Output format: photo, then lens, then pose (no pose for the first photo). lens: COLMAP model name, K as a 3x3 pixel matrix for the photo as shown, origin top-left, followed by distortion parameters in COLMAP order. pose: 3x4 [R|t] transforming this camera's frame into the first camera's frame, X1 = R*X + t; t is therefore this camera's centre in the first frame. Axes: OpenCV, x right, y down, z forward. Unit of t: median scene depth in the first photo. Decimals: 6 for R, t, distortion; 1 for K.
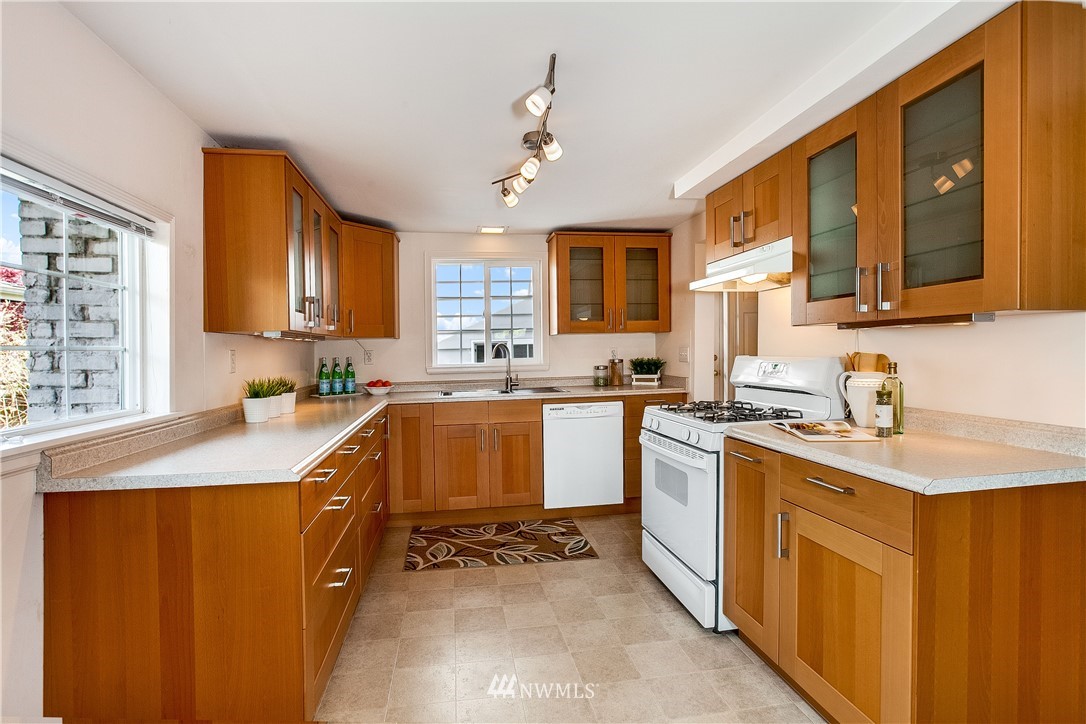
lens RADIAL K [[540.5, 0, 537.0], [0, 540.5, 354.3], [0, 0, 1]] dist [0.001277, 0.000288]
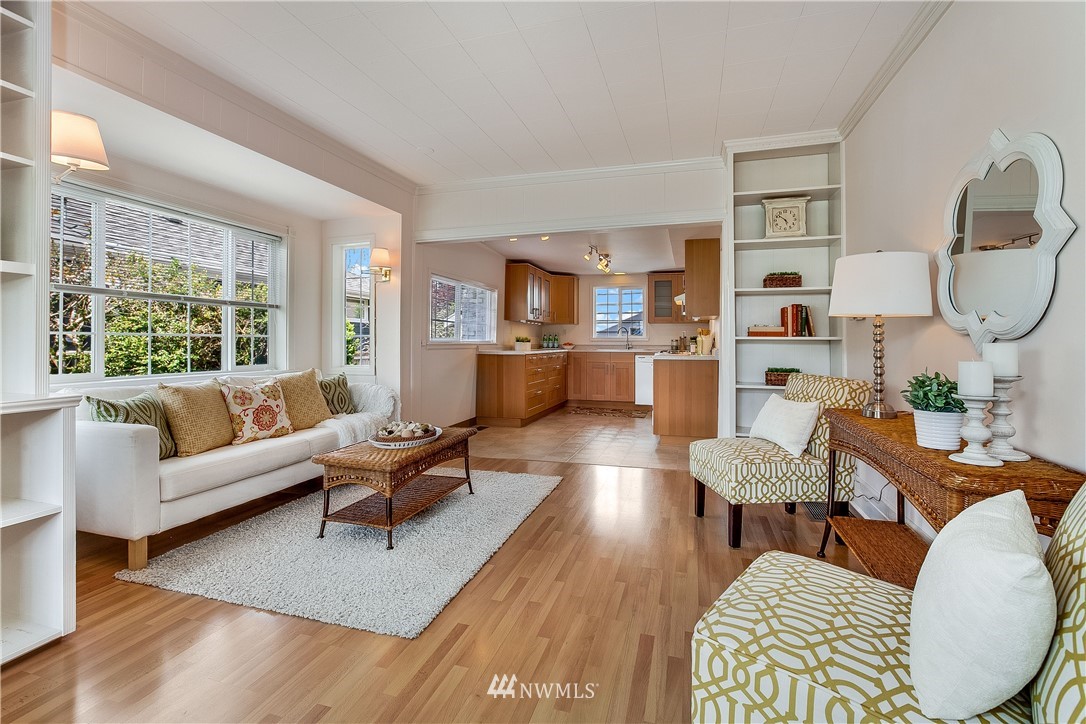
lens RADIAL K [[494.2, 0, 540.9], [0, 494.2, 341.0], [0, 0, 1]] dist [-0.013125, 0.001594]
pose [[0.901393, 0.025238, -0.432265, 0.526098], [-0.028694, 0.999587, -0.001473, 0.049908], [0.432049, 0.013731, 0.901746, -0.956521]]
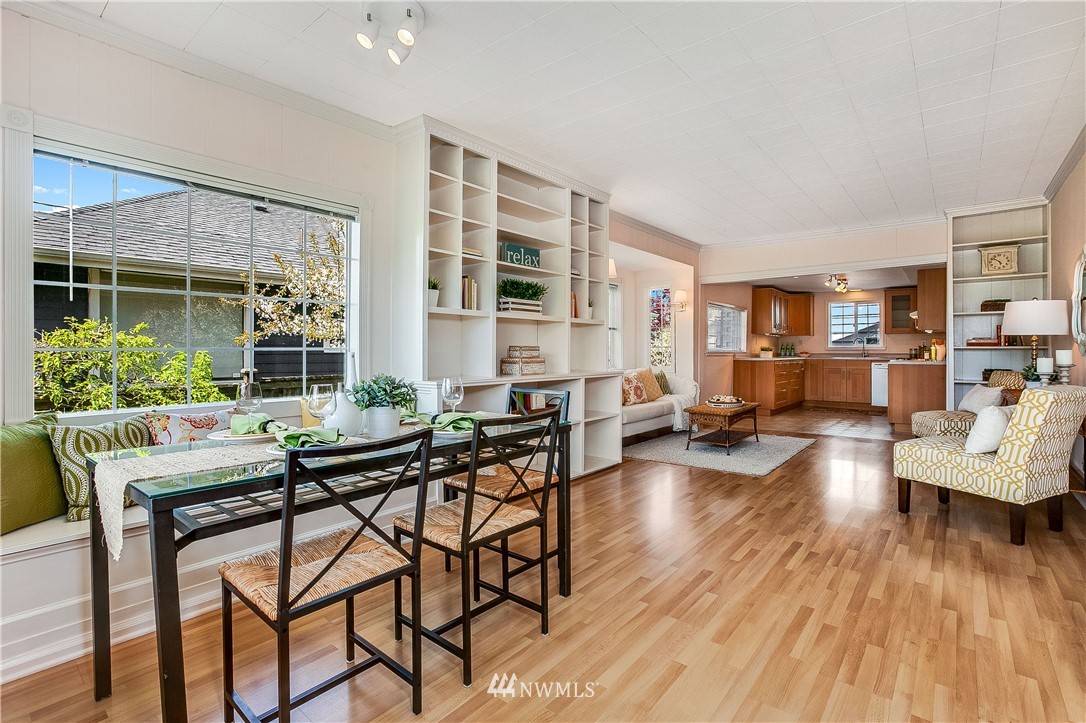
lens RADIAL K [[494.2, 0, 546.8], [0, 494.2, 359.8], [0, 0, 1]] dist [-0.013125, 0.001594]
pose [[0.666589, 0.035161, -0.744596, 0.699612], [-0.022500, 0.999381, 0.027049, 0.054642], [0.745086, -0.001277, 0.666967, -1.624273]]
